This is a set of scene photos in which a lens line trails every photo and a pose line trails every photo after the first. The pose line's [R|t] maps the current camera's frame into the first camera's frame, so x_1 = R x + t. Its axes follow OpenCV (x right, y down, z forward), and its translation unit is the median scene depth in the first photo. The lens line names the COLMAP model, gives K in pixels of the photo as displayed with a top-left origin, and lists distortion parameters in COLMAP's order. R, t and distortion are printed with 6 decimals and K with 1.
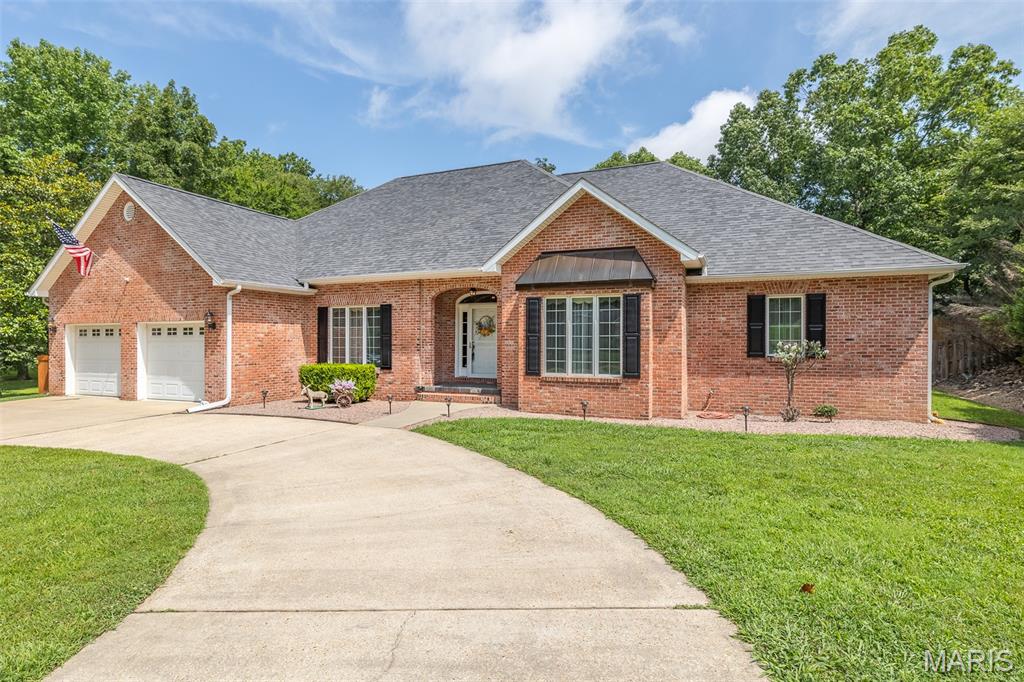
lens RADIAL K [[553.2, 0, 509.3], [0, 553.2, 342.1], [0, 0, 1]] dist [0.000360, 0.002871]
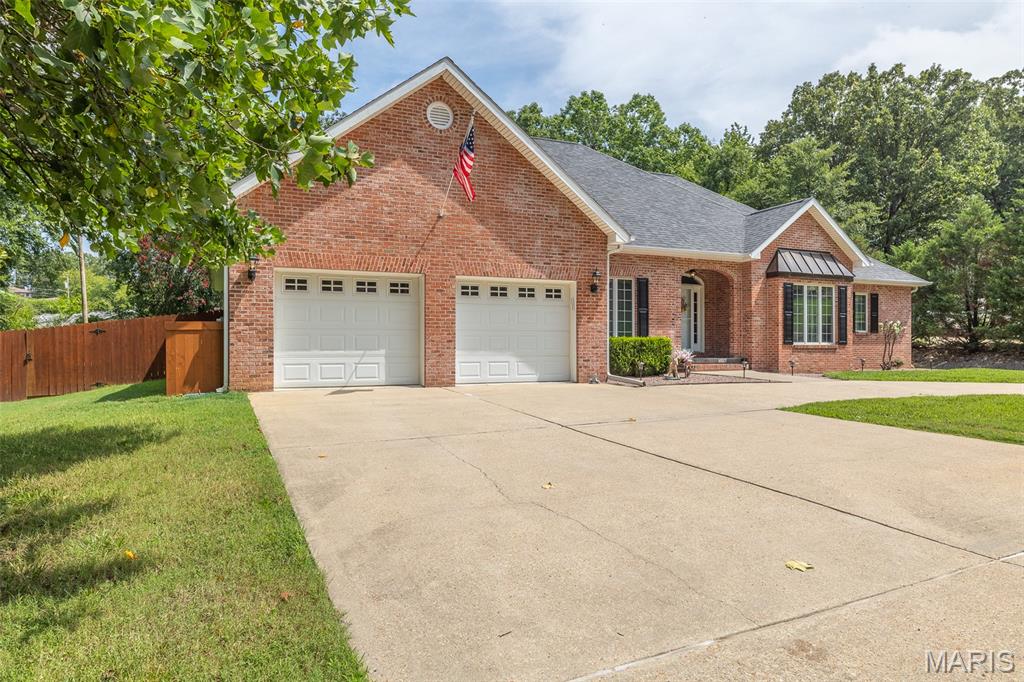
lens RADIAL K [[643.4, 0, 503.0], [0, 643.4, 346.0], [0, 0, 1]] dist [0.001237, 0.007482]
pose [[0.680467, 0.001579, 0.732777, -1.251235], [-0.000445, 0.999998, -0.001741, 0.056370], [-0.732778, 0.000859, 0.680467, 0.399340]]
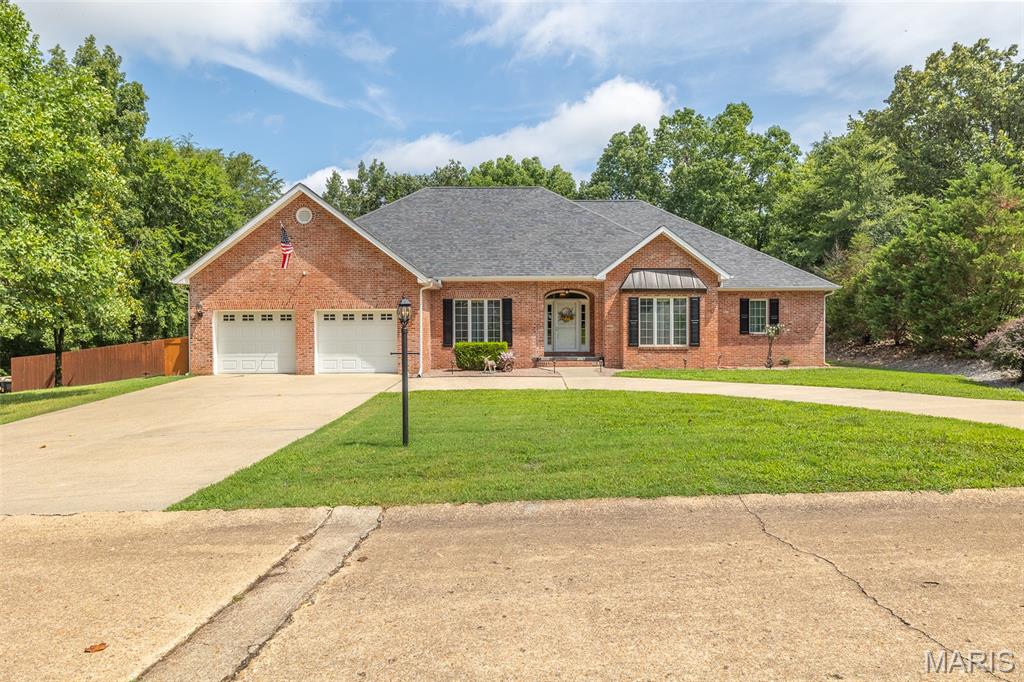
lens RADIAL K [[617.6, 0, 518.0], [0, 617.6, 340.2], [0, 0, 1]] dist [-0.001224, -0.002739]
pose [[0.912449, -0.007987, 0.409112, -0.828723], [0.003741, 0.999931, 0.011179, 0.018017], [-0.409173, -0.008670, 0.912416, -0.405771]]
